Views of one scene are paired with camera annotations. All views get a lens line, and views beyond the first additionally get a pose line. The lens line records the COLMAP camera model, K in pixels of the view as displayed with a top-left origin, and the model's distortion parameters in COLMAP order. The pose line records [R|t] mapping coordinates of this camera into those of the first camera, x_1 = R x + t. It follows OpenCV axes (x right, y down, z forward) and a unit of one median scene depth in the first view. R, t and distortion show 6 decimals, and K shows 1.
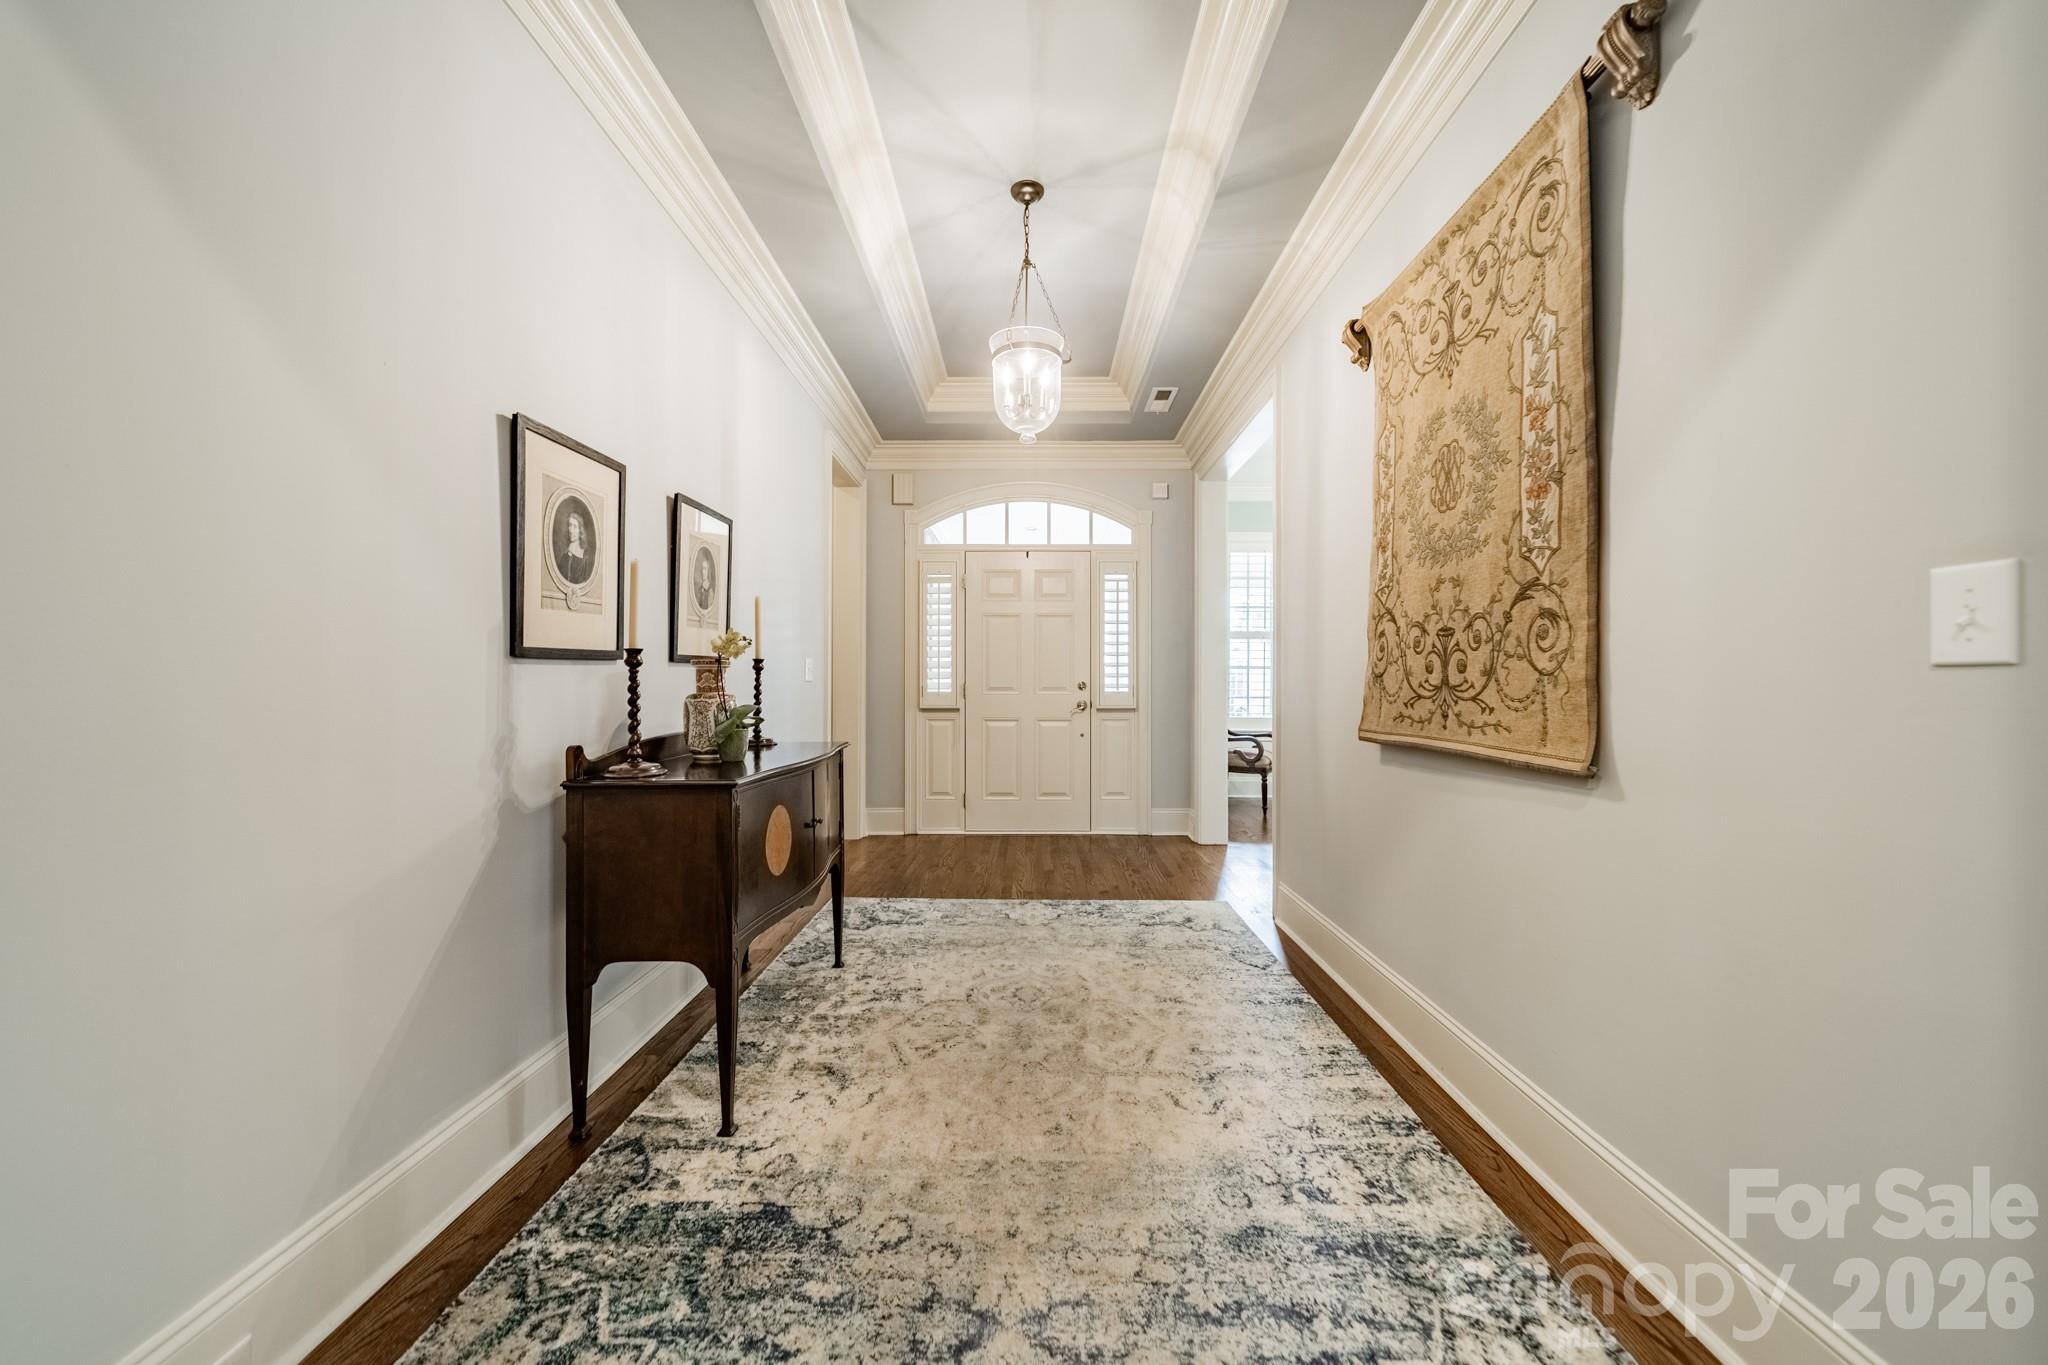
lens RADIAL K [[733.0, 0, 1027.1], [0, 733.0, 681.4], [0, 0, 1]] dist [0.008271, 0.000160]
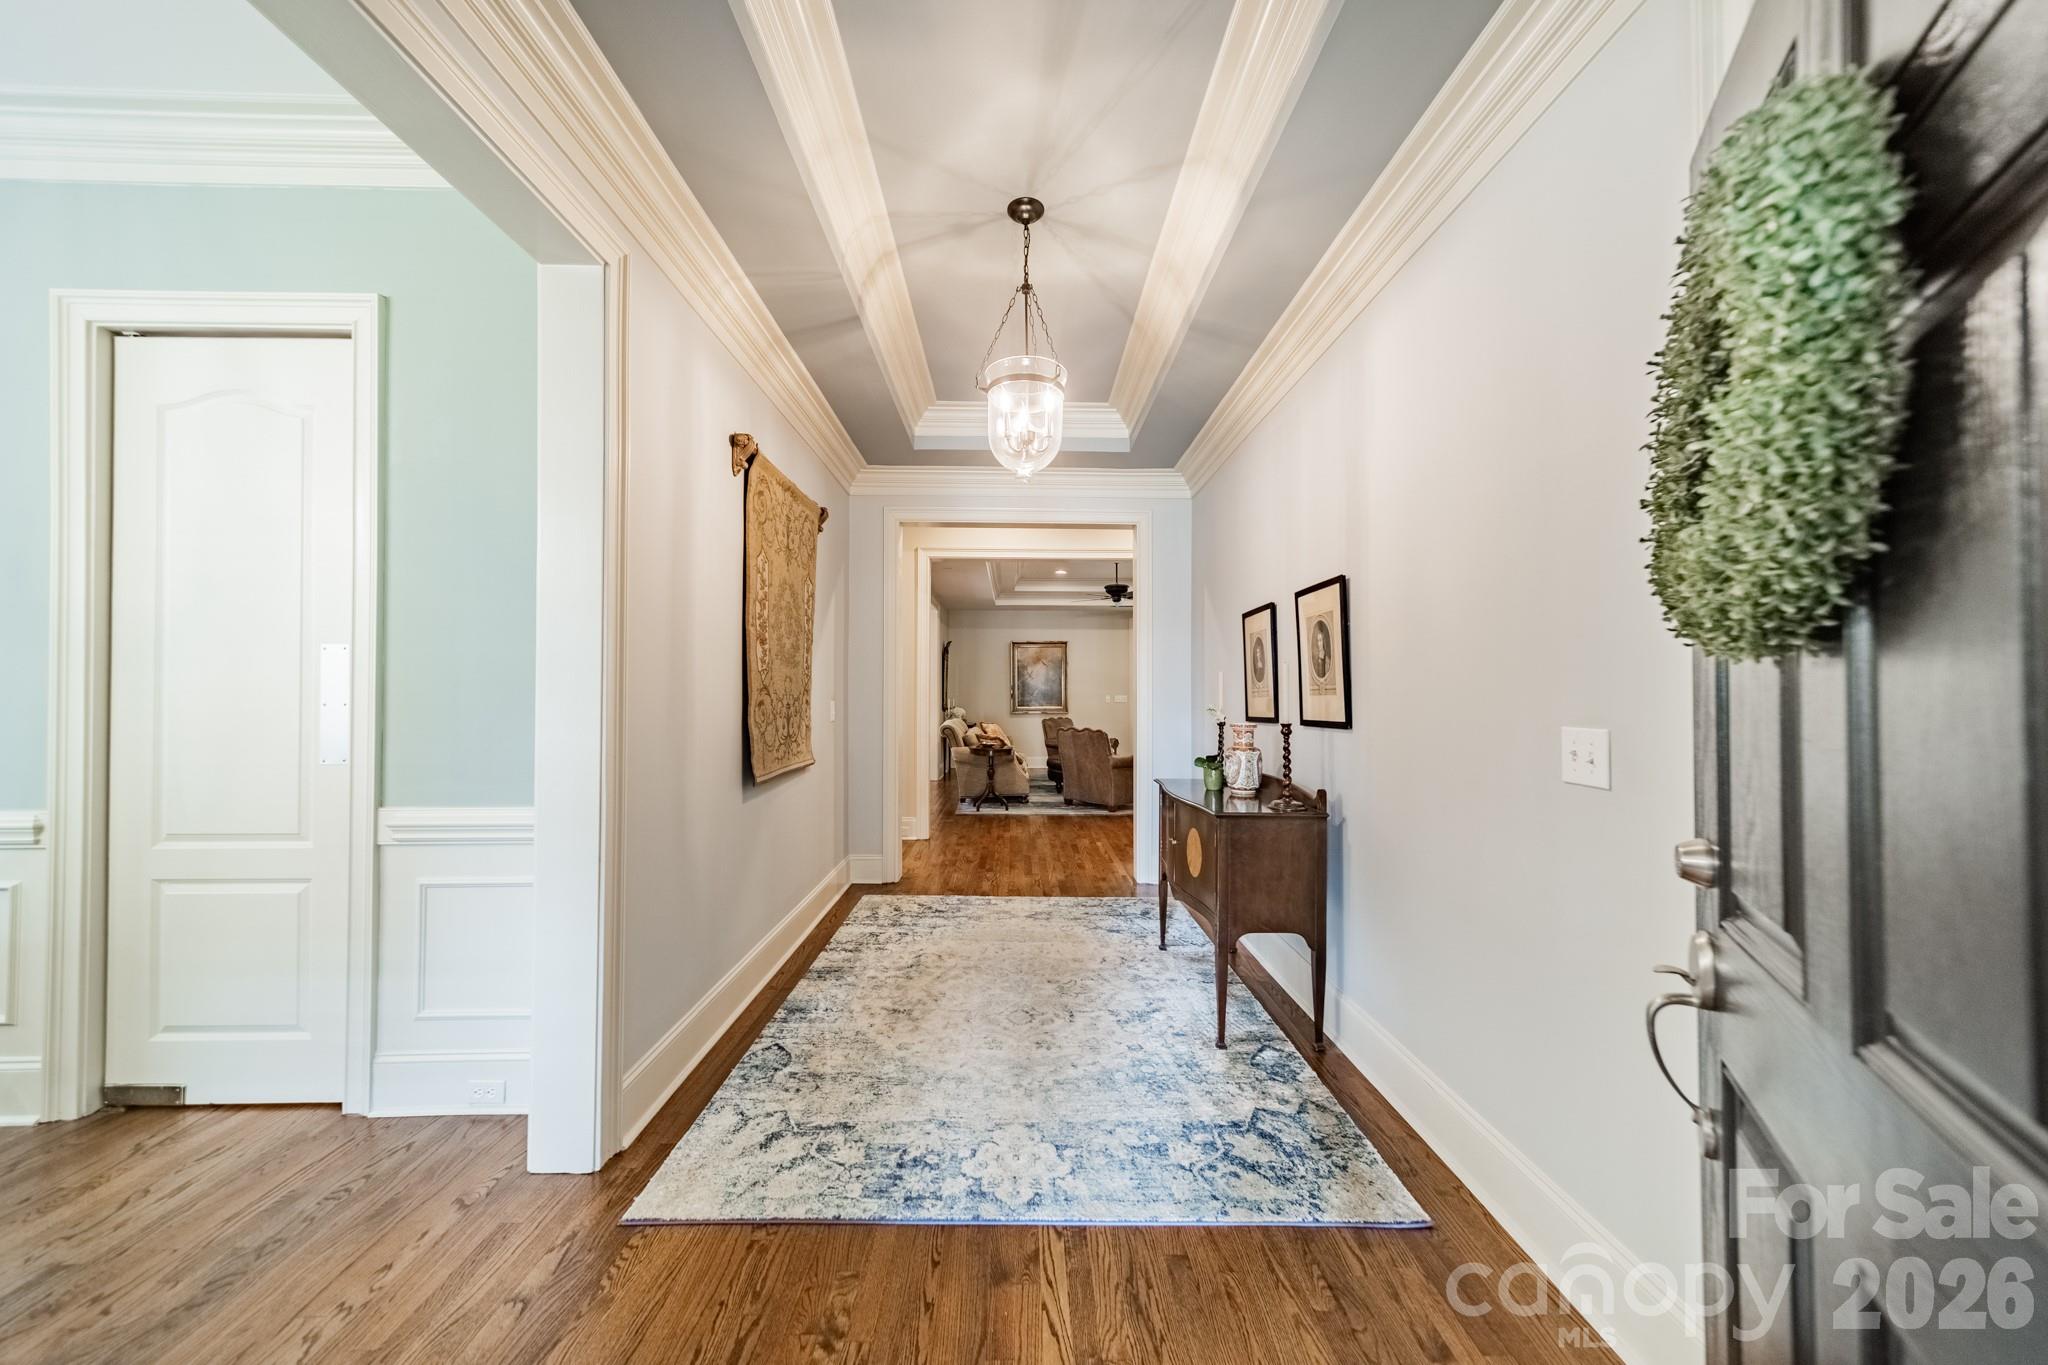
lens RADIAL K [[725.0, 0, 1024.0], [0, 725.0, 682.5], [0, 0, 1]] dist [0.009011, 0.000038]
pose [[-0.999769, -0.004216, -0.021087, 0.018892], [-0.003907, 0.999885, -0.014678, -0.068346], [0.021146, -0.014592, -0.999670, 1.893262]]
